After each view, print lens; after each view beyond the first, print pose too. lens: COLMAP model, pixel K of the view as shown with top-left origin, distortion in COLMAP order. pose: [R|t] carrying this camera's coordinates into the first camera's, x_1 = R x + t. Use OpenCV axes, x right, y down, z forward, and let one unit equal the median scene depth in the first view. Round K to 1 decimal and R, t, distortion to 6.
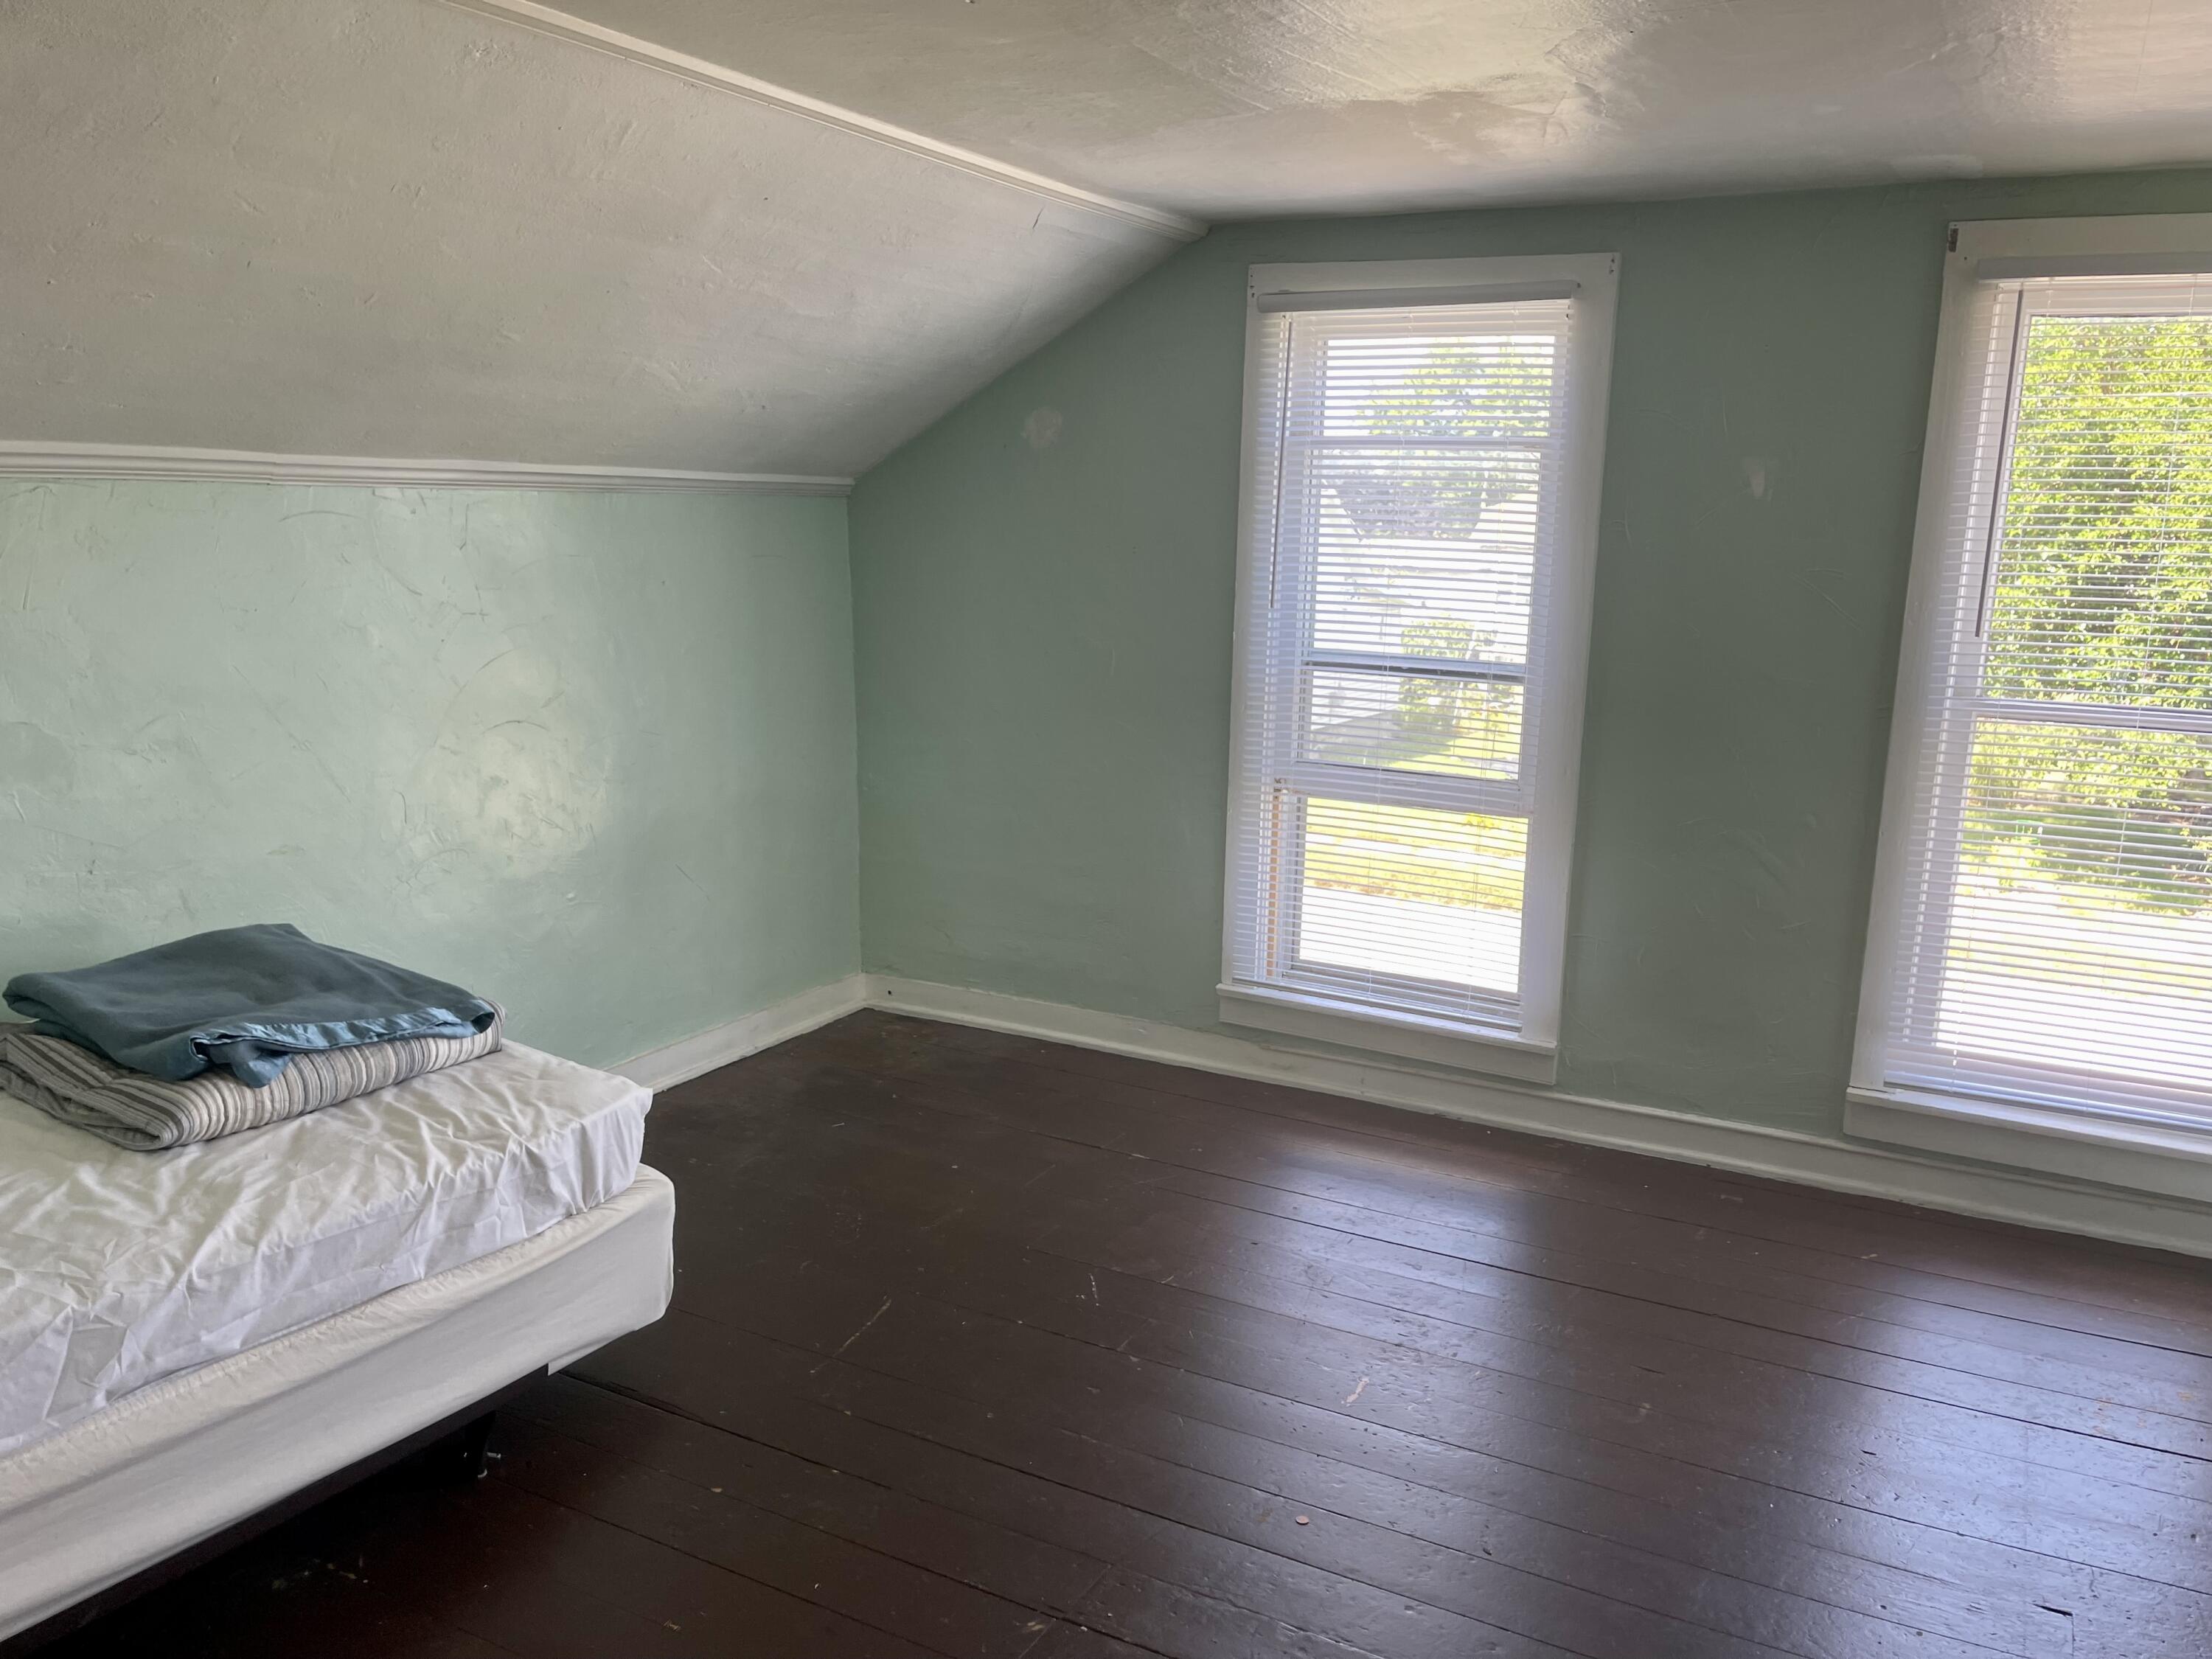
lens RADIAL K [[1689.1, 0, 1108.1], [0, 1689.1, 829.0], [0, 0, 1]] dist [0.038076, -0.034158]
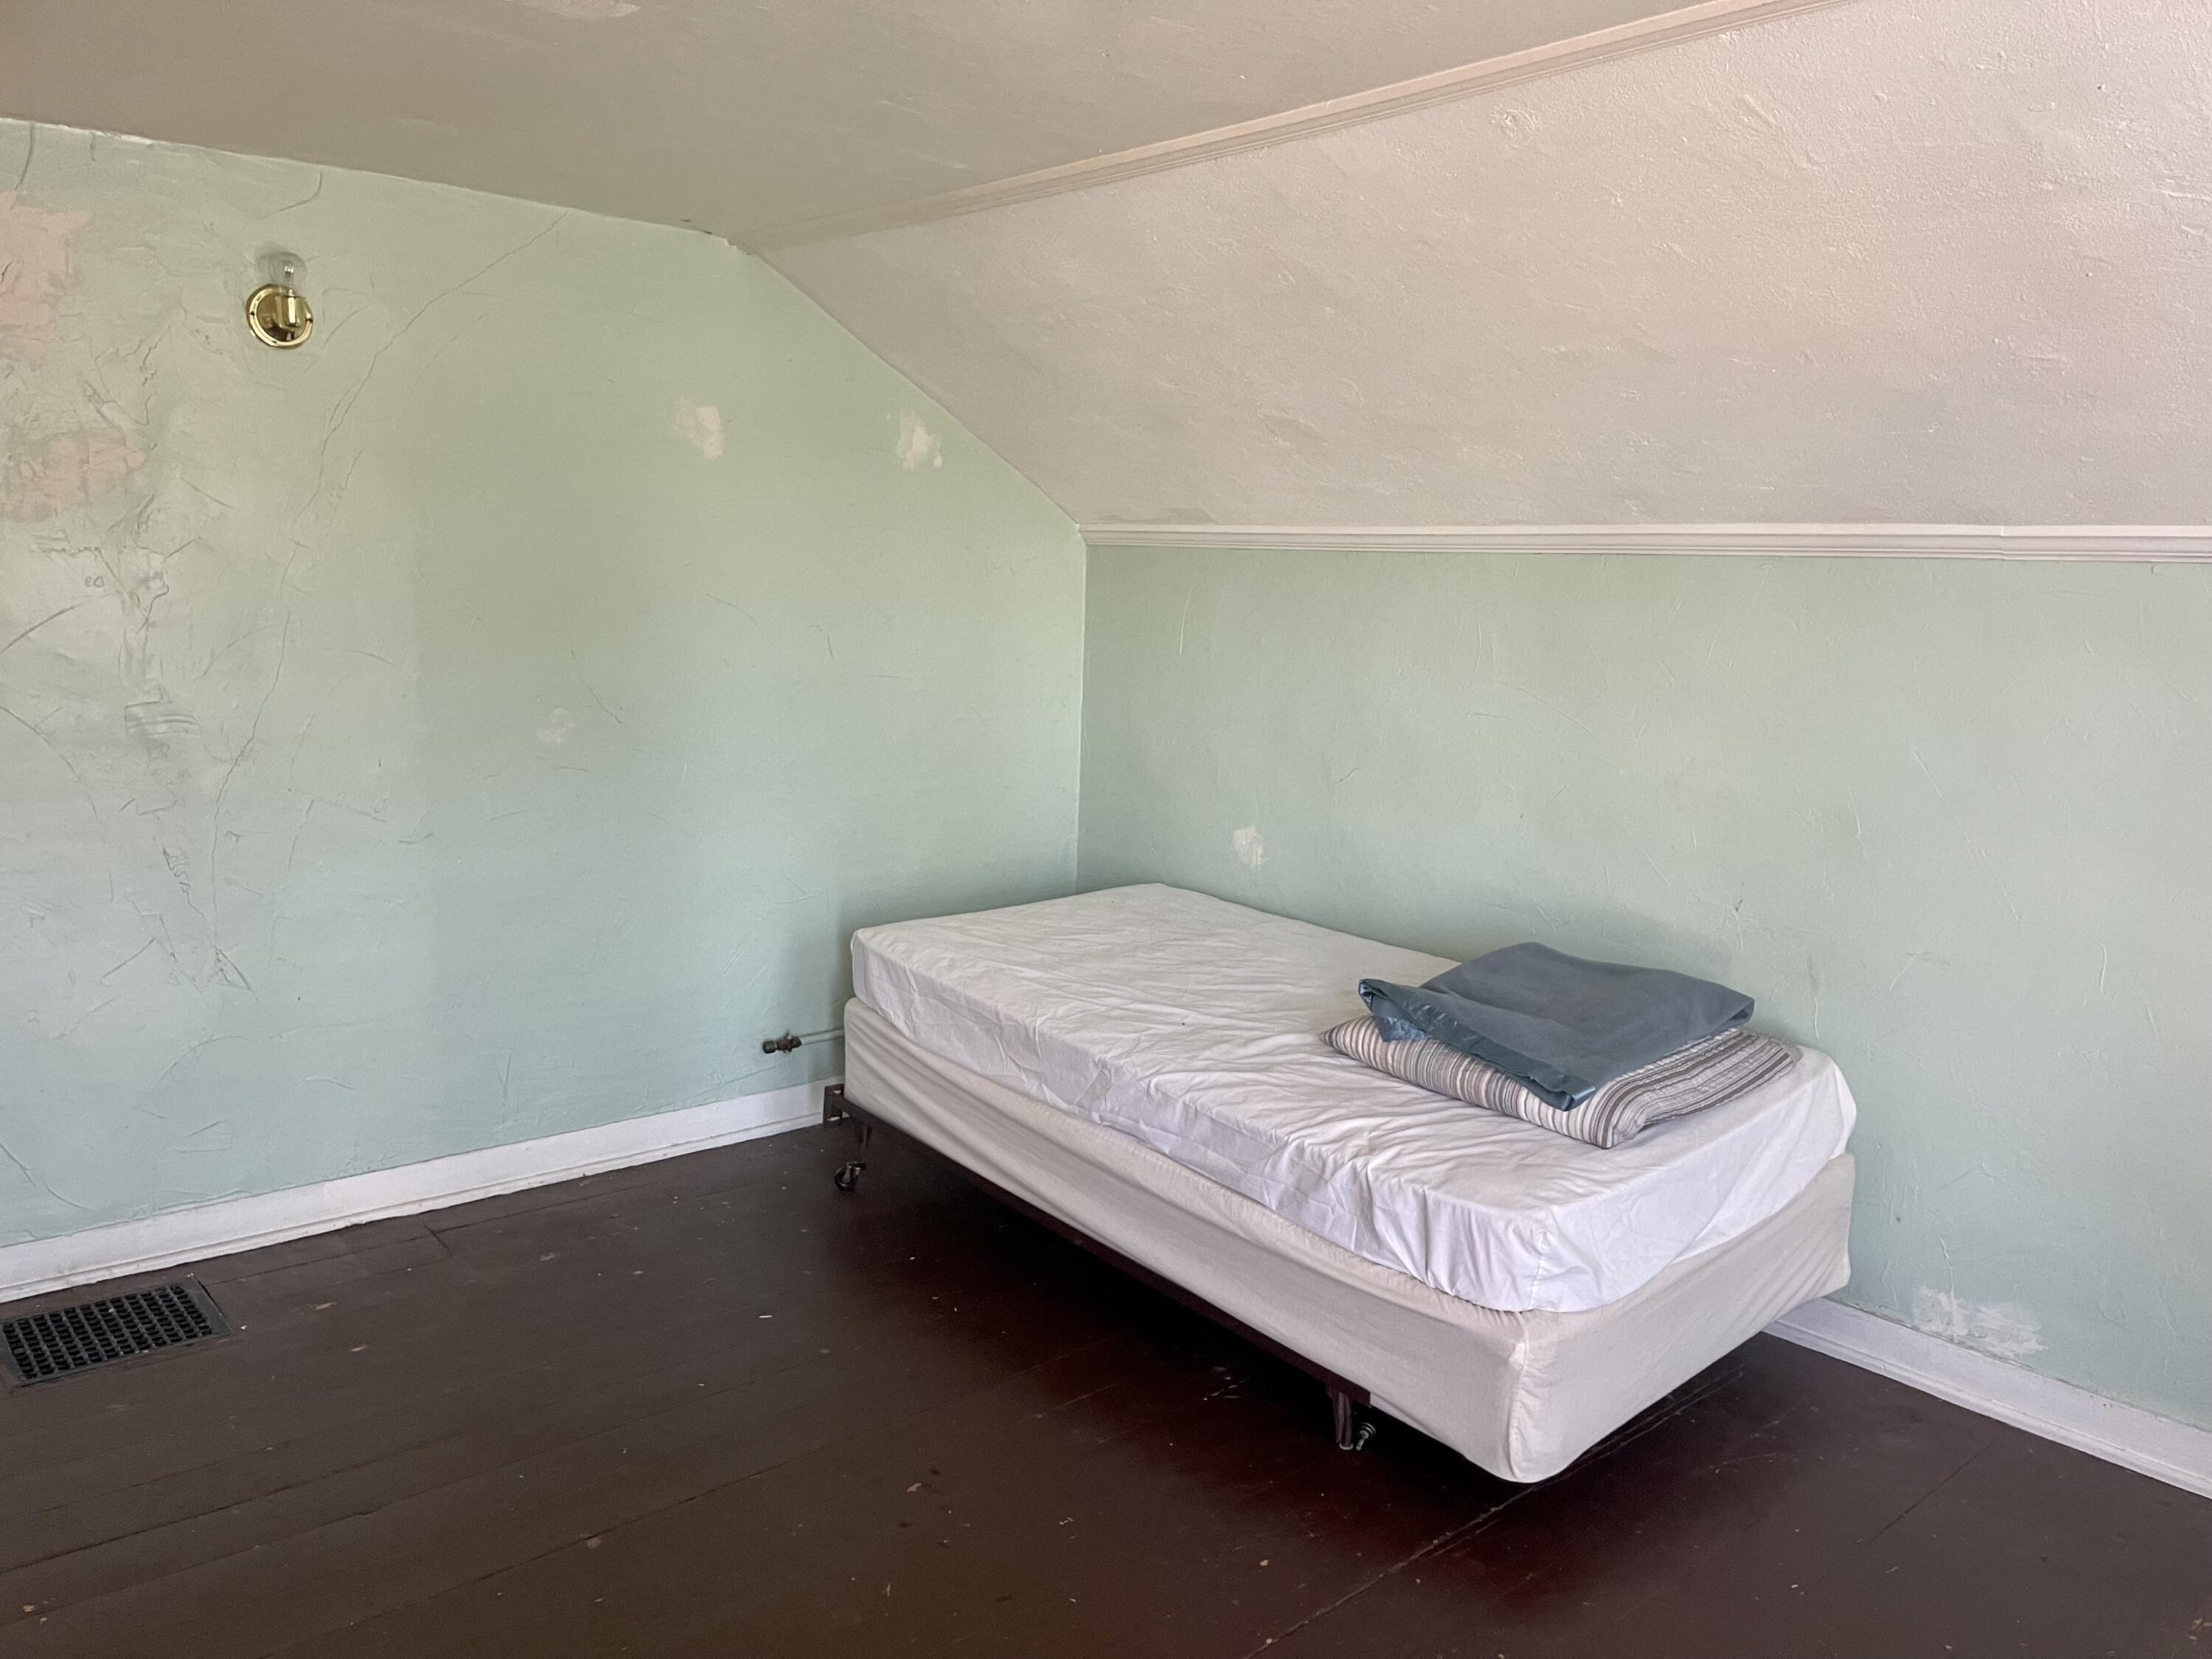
lens RADIAL K [[1689.1, 0, 1105.9], [0, 1689.1, 830.4], [0, 0, 1]] dist [0.038076, -0.034158]
pose [[-0.375189, 0.123262, -0.918717, 0.692002], [-0.192854, 0.959051, 0.207432, -0.212209], [0.906665, 0.255004, -0.336054, 1.218060]]
